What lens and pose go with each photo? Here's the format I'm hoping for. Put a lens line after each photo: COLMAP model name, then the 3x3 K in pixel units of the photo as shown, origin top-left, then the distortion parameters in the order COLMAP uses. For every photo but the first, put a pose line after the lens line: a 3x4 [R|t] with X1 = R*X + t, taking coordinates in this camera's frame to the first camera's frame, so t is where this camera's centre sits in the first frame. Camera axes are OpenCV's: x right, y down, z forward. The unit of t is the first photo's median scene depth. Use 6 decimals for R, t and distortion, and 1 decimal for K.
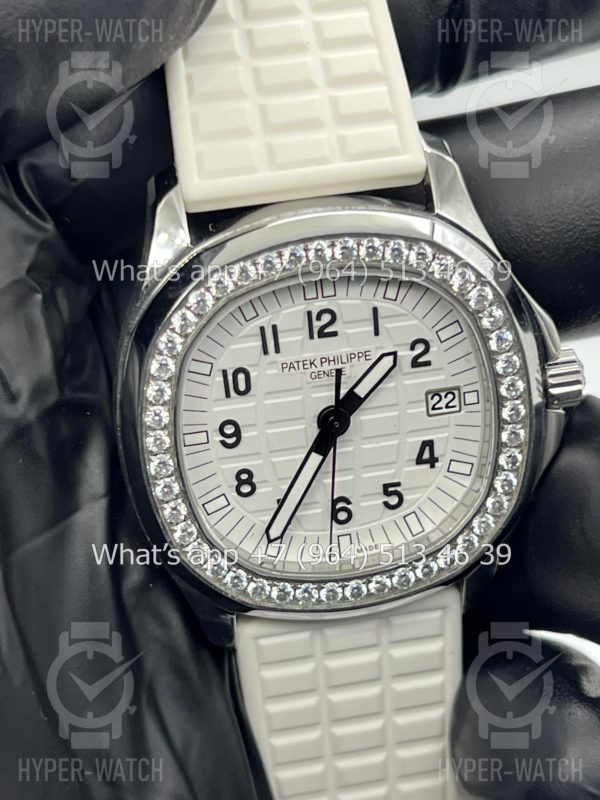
lens RADIAL K [[1863.8, 0, 304.1], [0, 1863.8, 404.3], [0, 0, 1]] dist [0.306804, 0.000000]
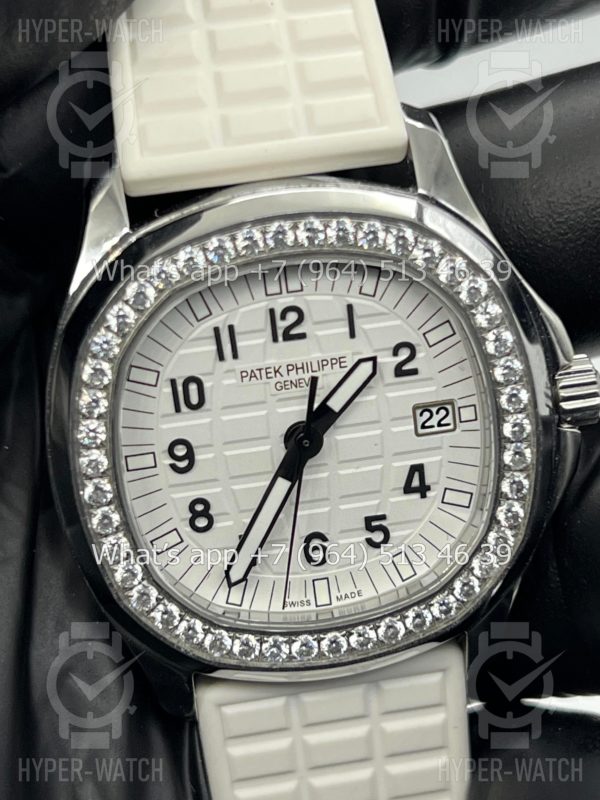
lens RADIAL K [[1863.8, 0, 300.2], [0, 1863.8, 402.7], [0, 0, 1]] dist [0.306804, 0.000000]
pose [[0.998818, -0.010565, -0.047438, 0.054572], [0.006414, 0.996205, -0.086802, 0.065432], [0.048175, 0.086395, 0.995096, 0.154525]]
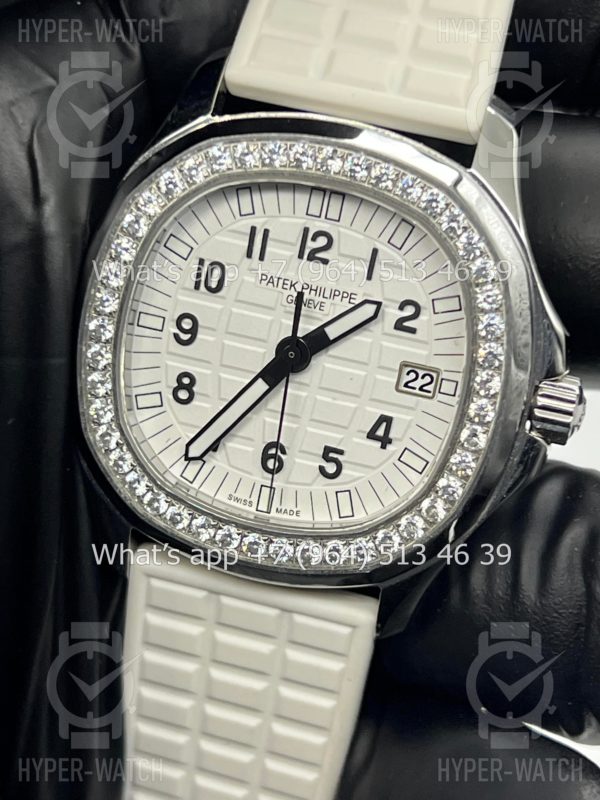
lens RADIAL K [[1863.8, 0, 304.0], [0, 1863.8, 403.1], [0, 0, 1]] dist [0.306804, 0.000000]
pose [[0.904261, 0.326782, -0.274820, 0.278819], [-0.374756, 0.915863, -0.144058, 0.160296], [0.204622, 0.233256, 0.950643, 0.137819]]
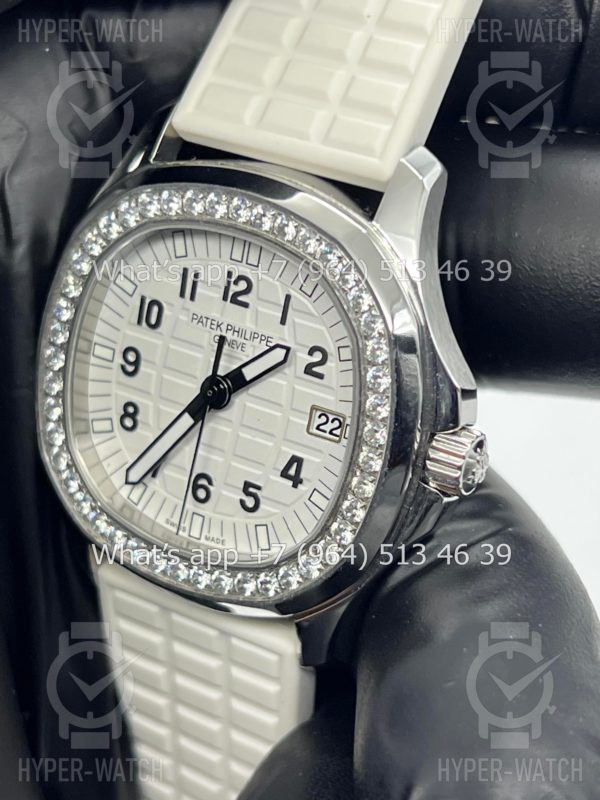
lens RADIAL K [[1863.8, 0, 297.6], [0, 1863.8, 398.4], [0, 0, 1]] dist [0.306804, 0.000000]
pose [[0.750367, 0.386713, -0.536099, 0.559226], [-0.438601, 0.898042, 0.033899, -0.038425], [0.494549, 0.209697, 0.843474, 0.215181]]
